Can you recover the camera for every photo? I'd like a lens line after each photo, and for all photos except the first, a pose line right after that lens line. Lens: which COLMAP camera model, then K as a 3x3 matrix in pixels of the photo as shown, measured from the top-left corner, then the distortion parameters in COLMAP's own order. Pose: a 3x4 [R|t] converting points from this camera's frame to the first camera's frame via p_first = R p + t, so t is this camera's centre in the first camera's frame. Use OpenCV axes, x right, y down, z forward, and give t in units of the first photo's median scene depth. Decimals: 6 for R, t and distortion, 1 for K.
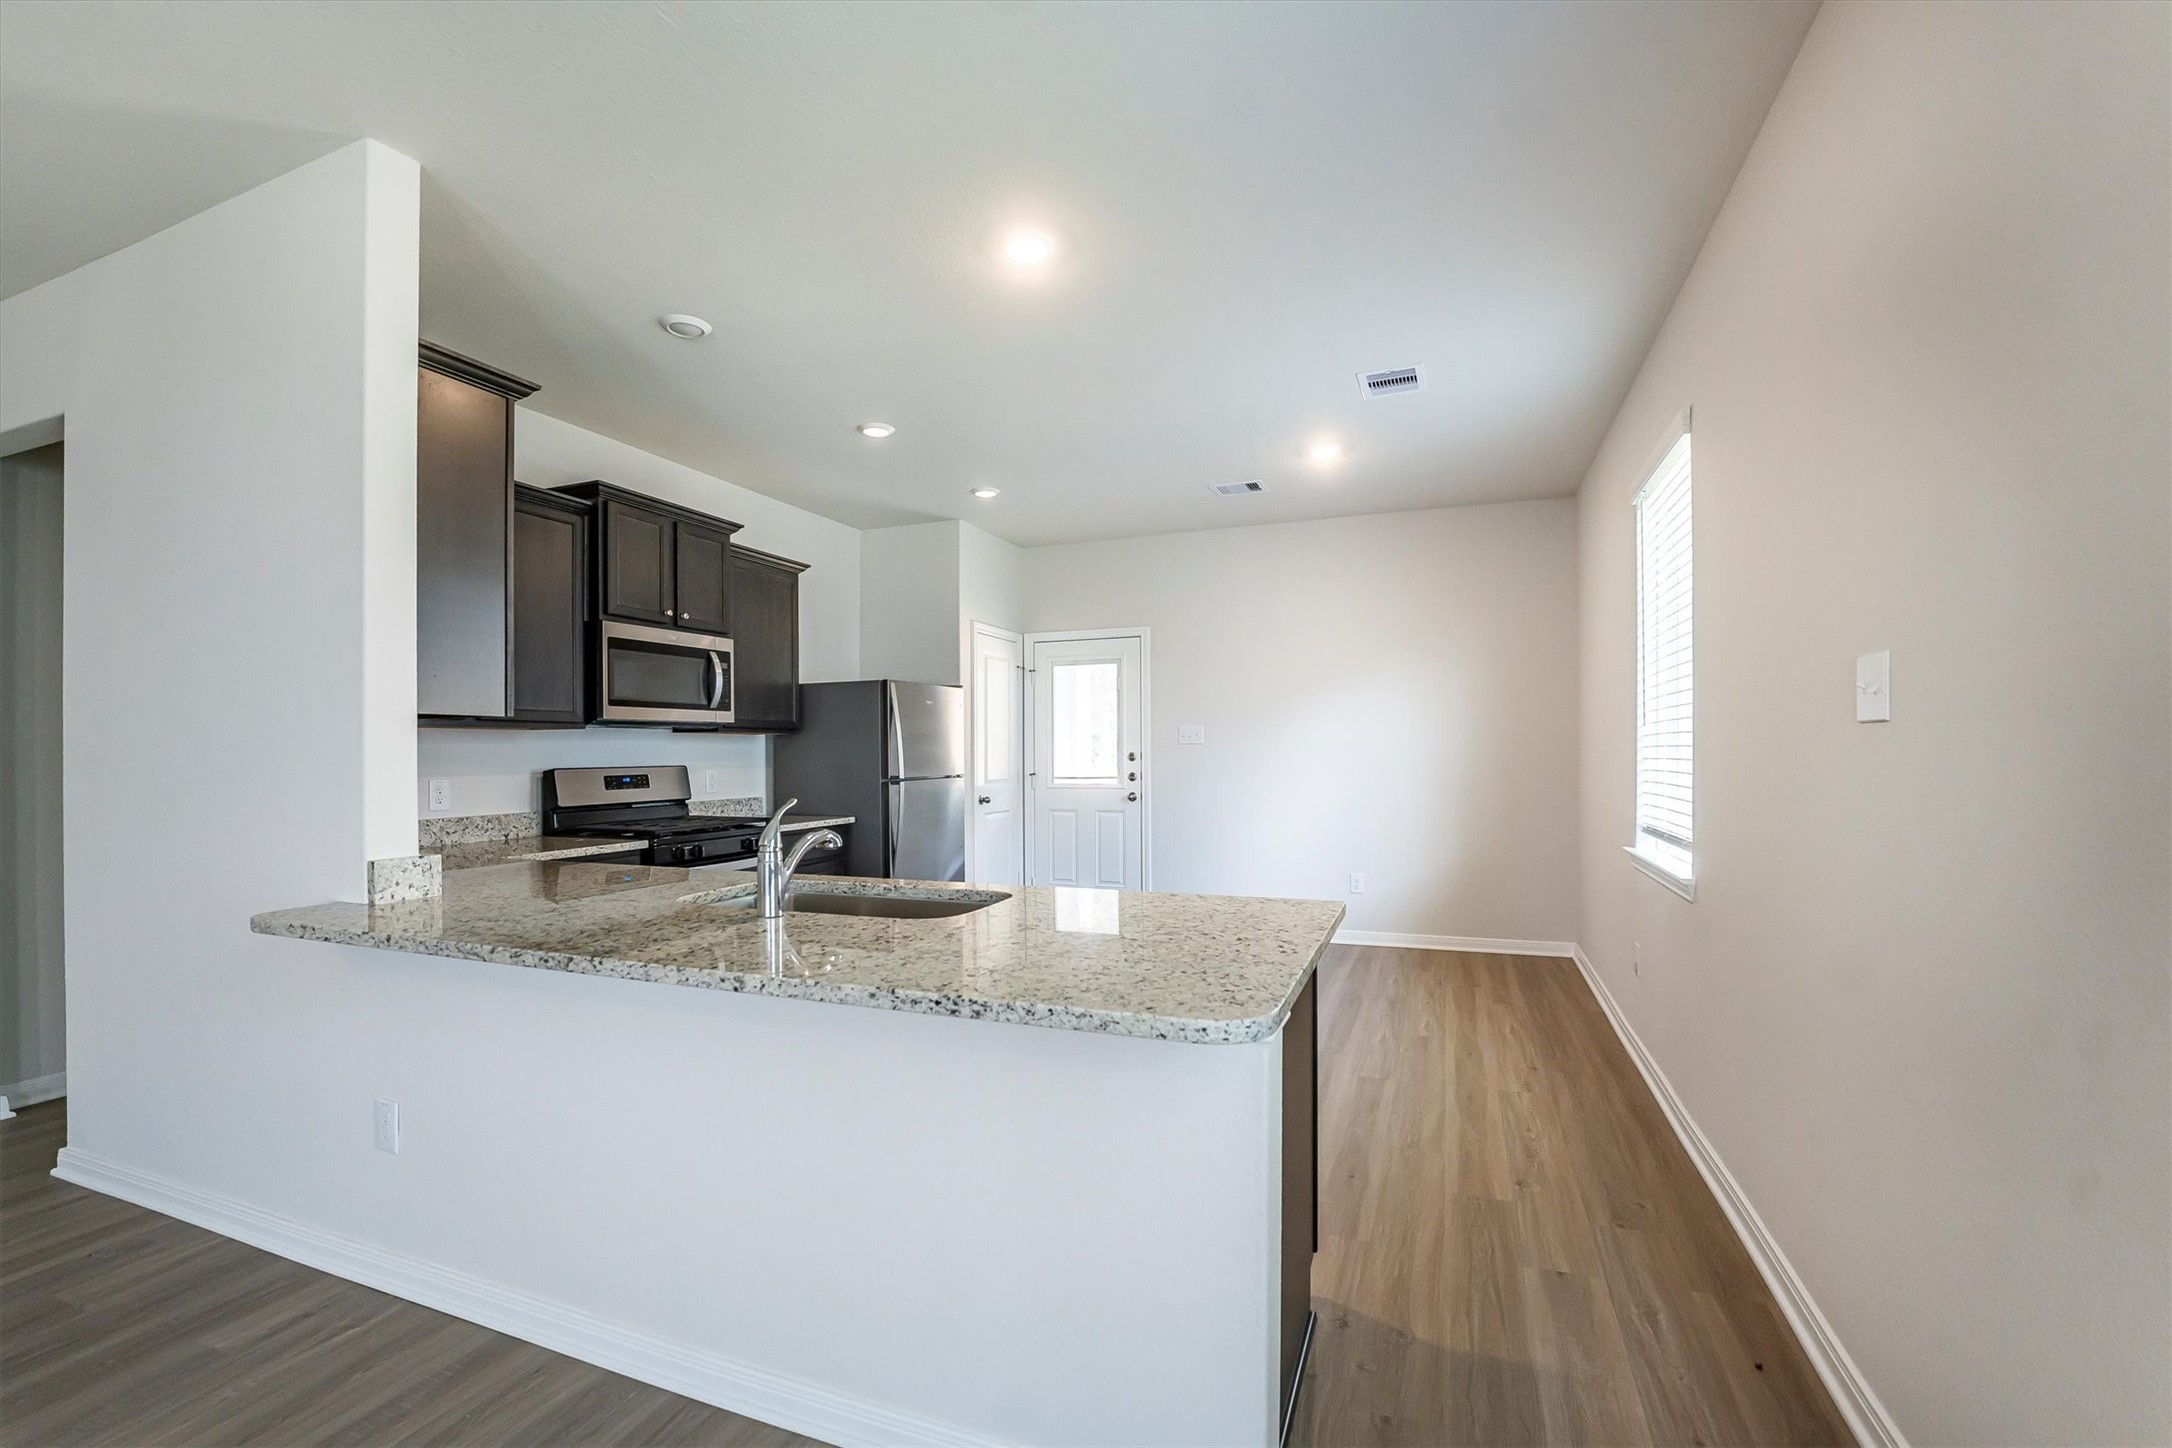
lens RADIAL K [[932.6, 0, 974.2], [0, 932.6, 748.3], [0, 0, 1]] dist [-0.028098, -0.000038]
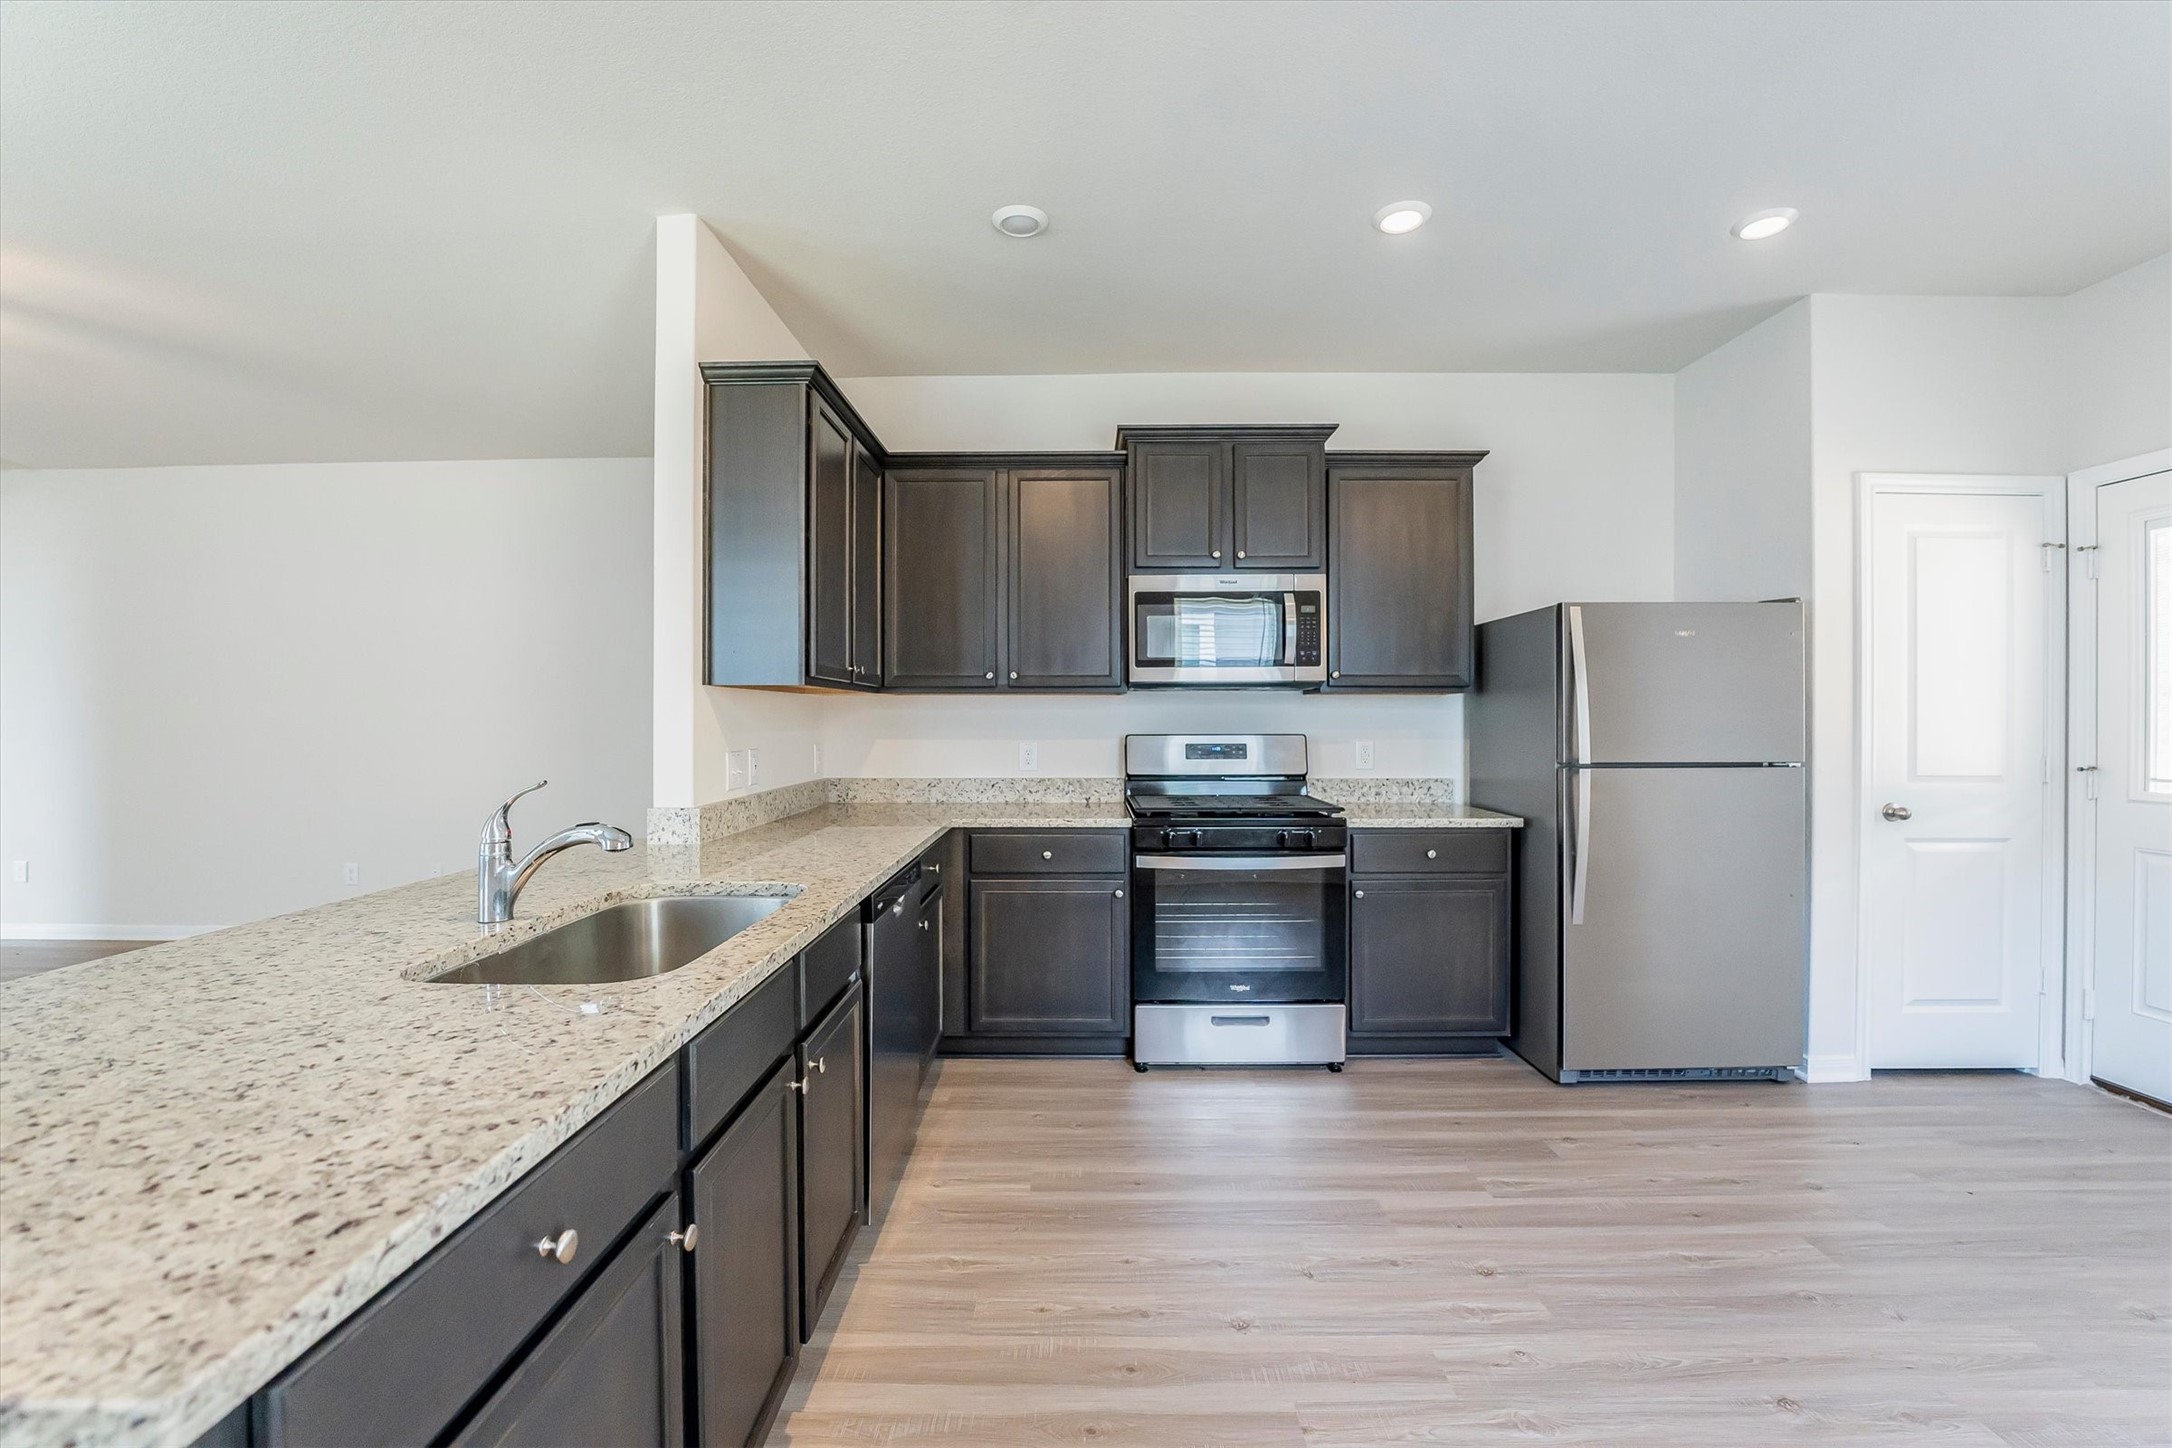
lens RADIAL K [[874.9, 0, 1154.5], [0, 874.9, 693.8], [0, 0, 1]] dist [-0.009090, -0.000157]
pose [[0.444969, -0.017952, -0.895366, 0.347529], [-0.000353, 0.999795, -0.020221, -0.001733], [0.895546, 0.009314, 0.444872, 0.570015]]
